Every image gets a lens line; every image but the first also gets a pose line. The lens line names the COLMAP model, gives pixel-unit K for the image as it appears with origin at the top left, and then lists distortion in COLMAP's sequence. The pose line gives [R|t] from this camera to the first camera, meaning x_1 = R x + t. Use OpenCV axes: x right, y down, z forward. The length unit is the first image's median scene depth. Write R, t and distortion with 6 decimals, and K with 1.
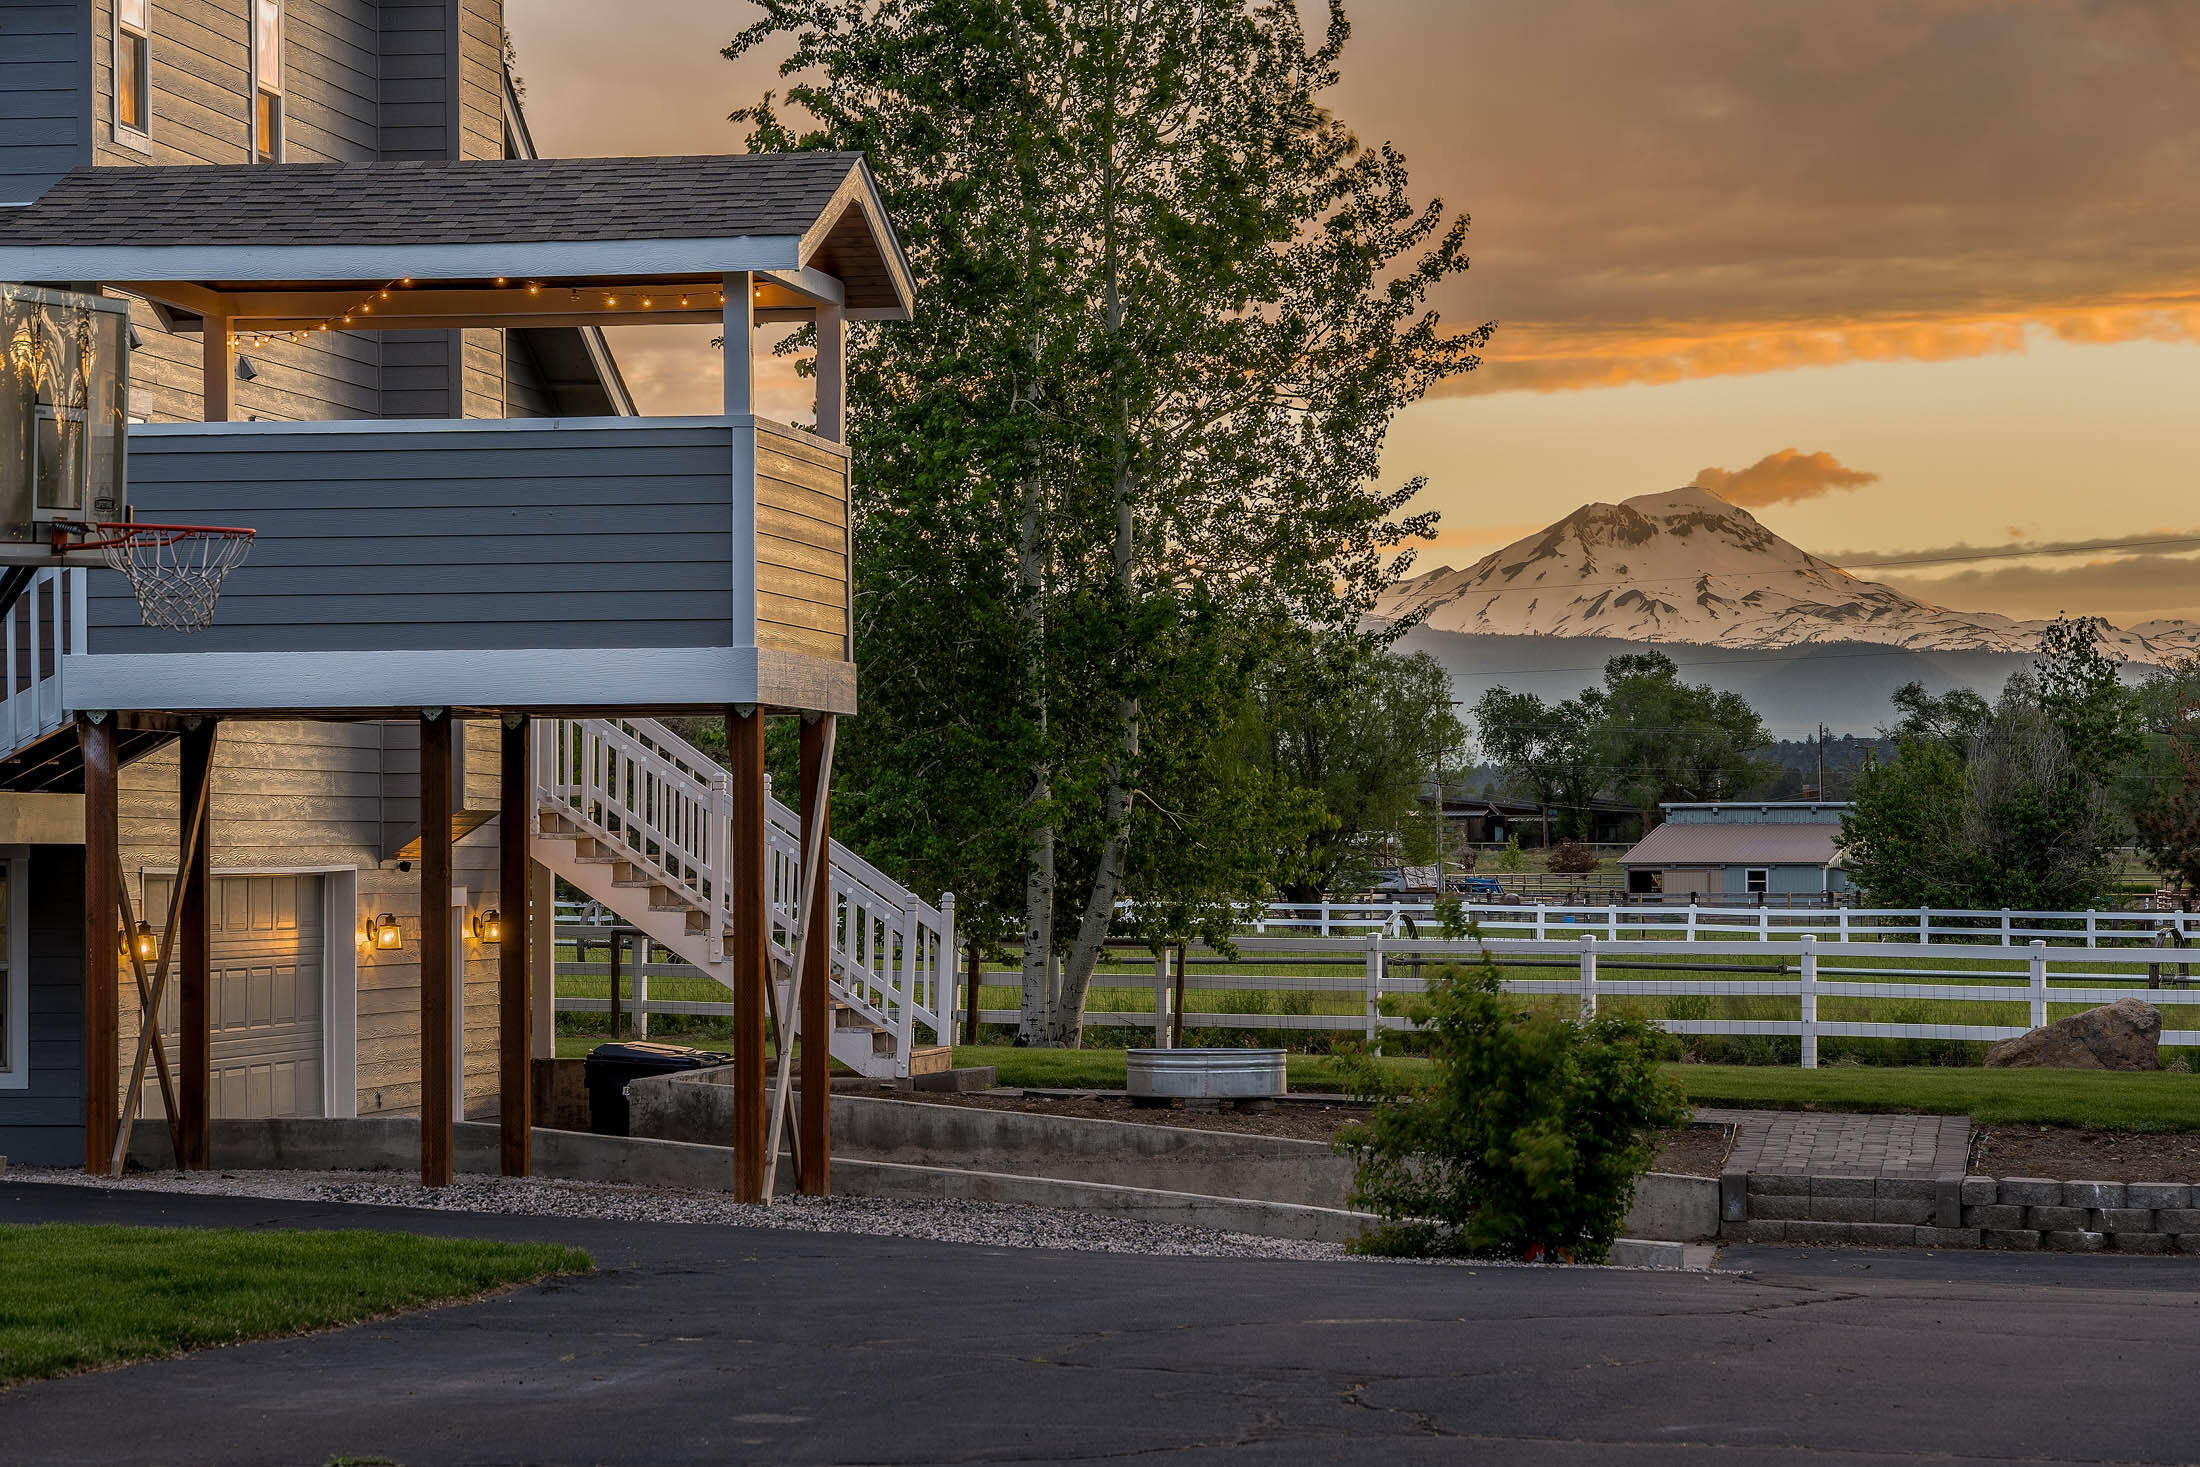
lens RADIAL K [[7392.2, 0, 1097.9], [0, 7392.2, 731.4], [0, 0, 1]] dist [0.017491, 0.000000]
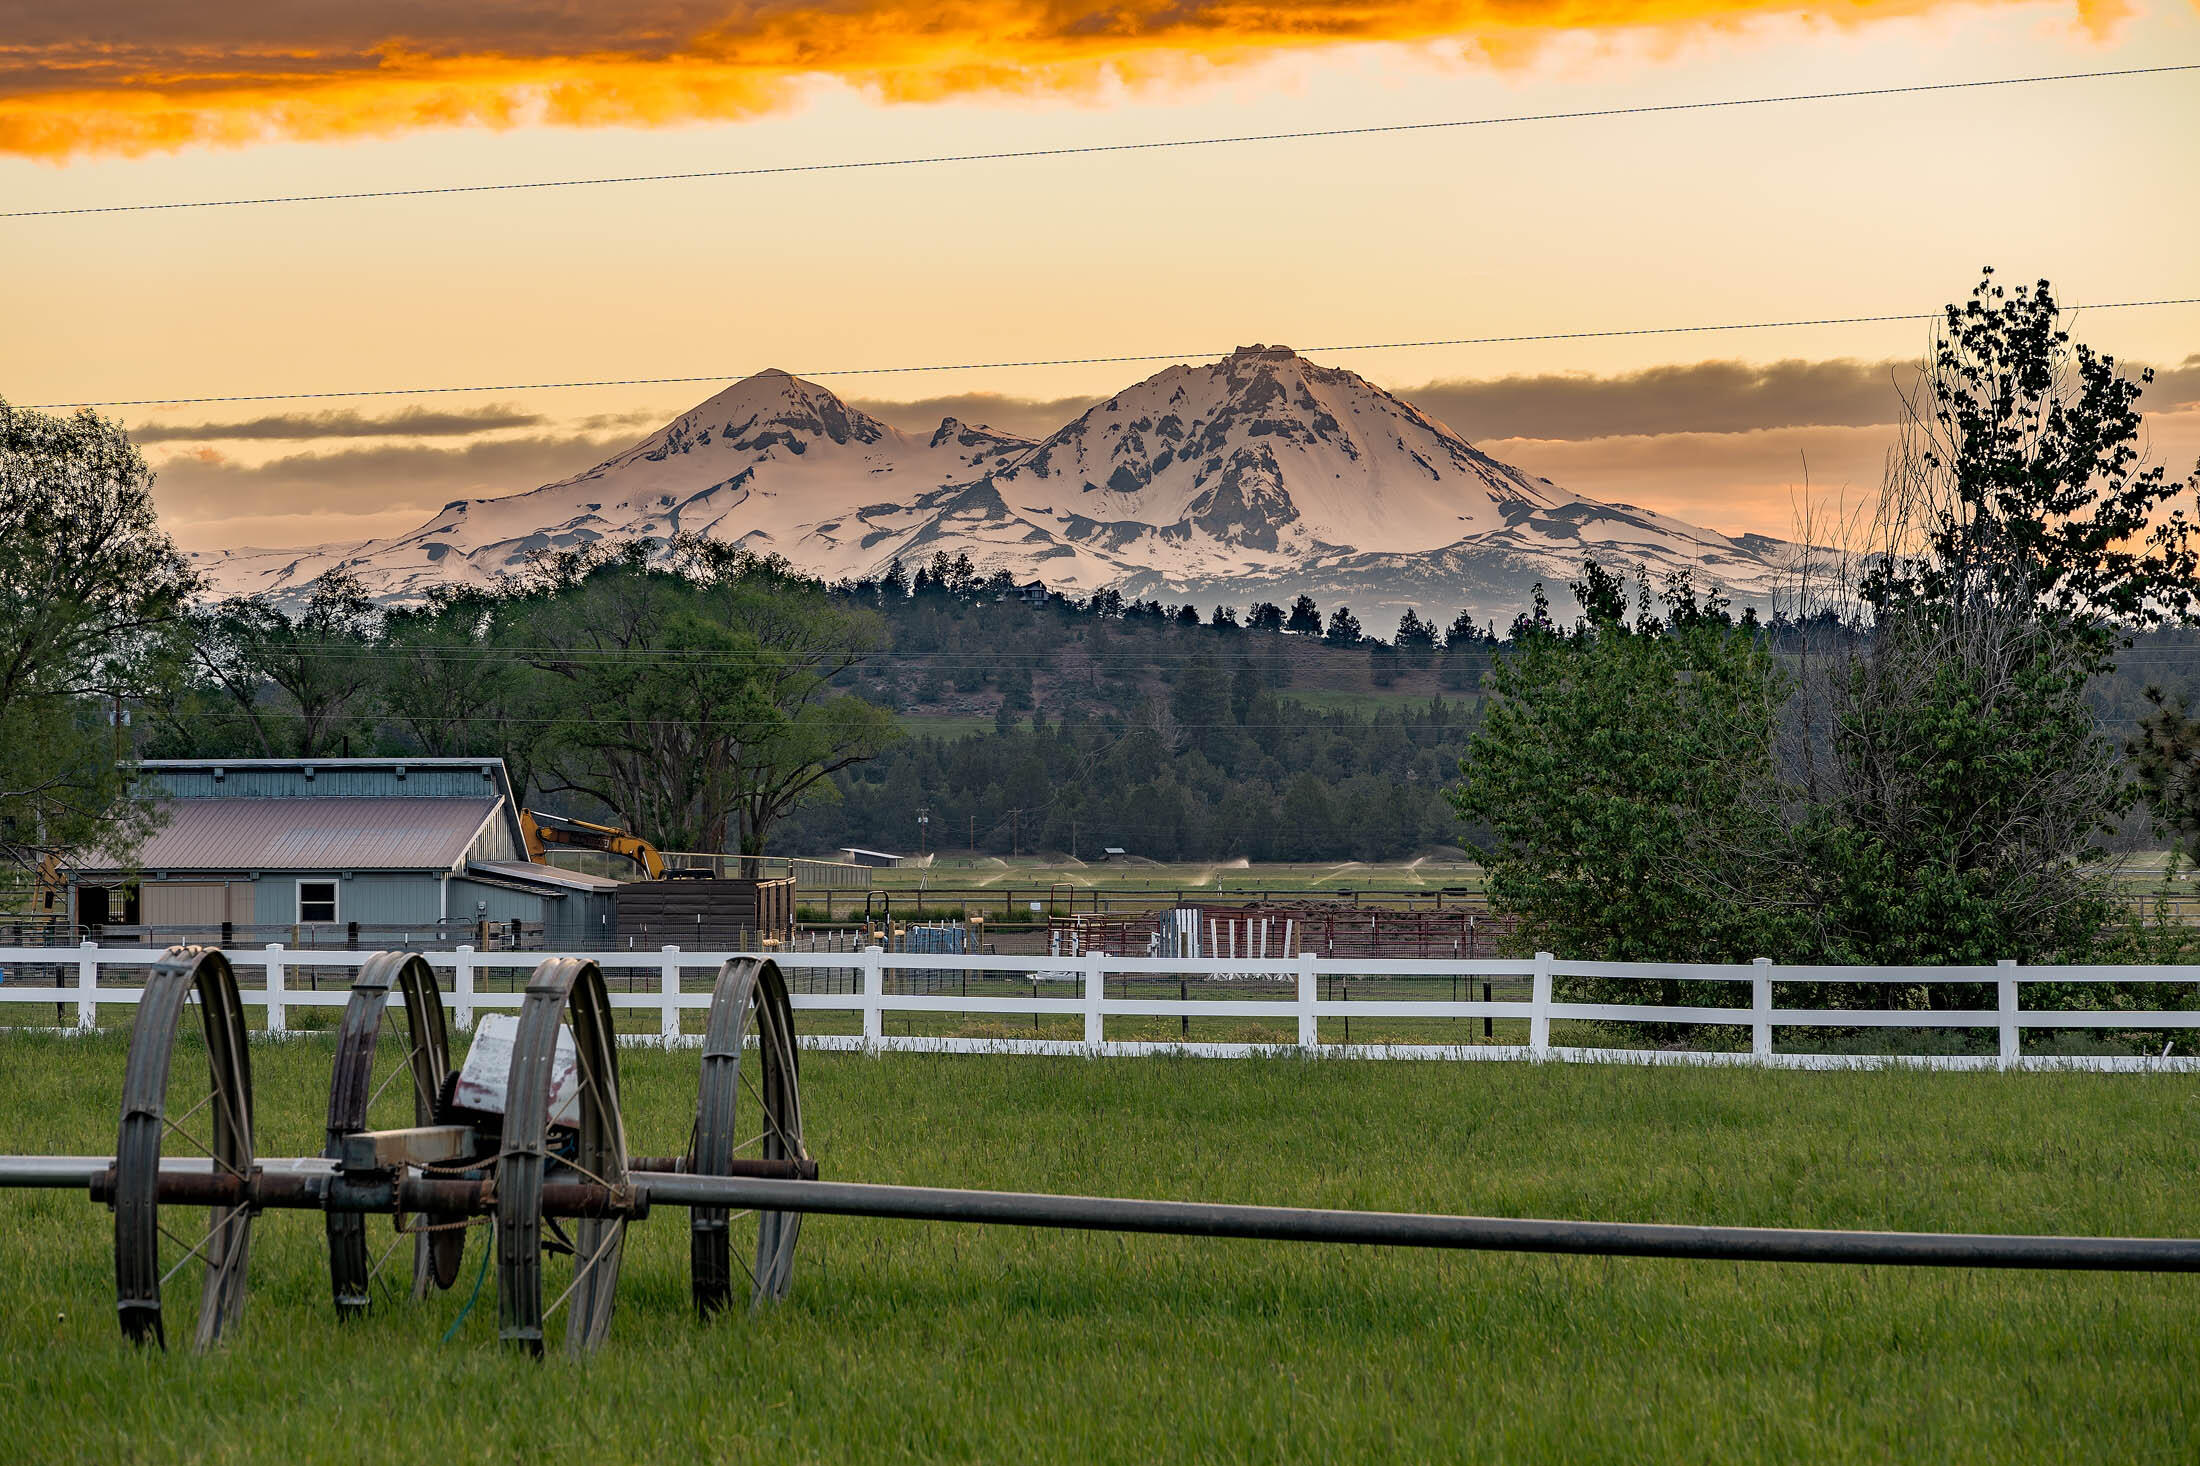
lens RADIAL K [[9822.6, 0, 1098.4], [0, 9822.6, 732.2], [0, 0, 1]] dist [0.479730, 0.000000]
pose [[0.972251, 0.005847, 0.233866, -0.050016], [-0.006397, 0.999978, 0.001589, 0.010175], [-0.233852, -0.003041, 0.972268, 0.455976]]
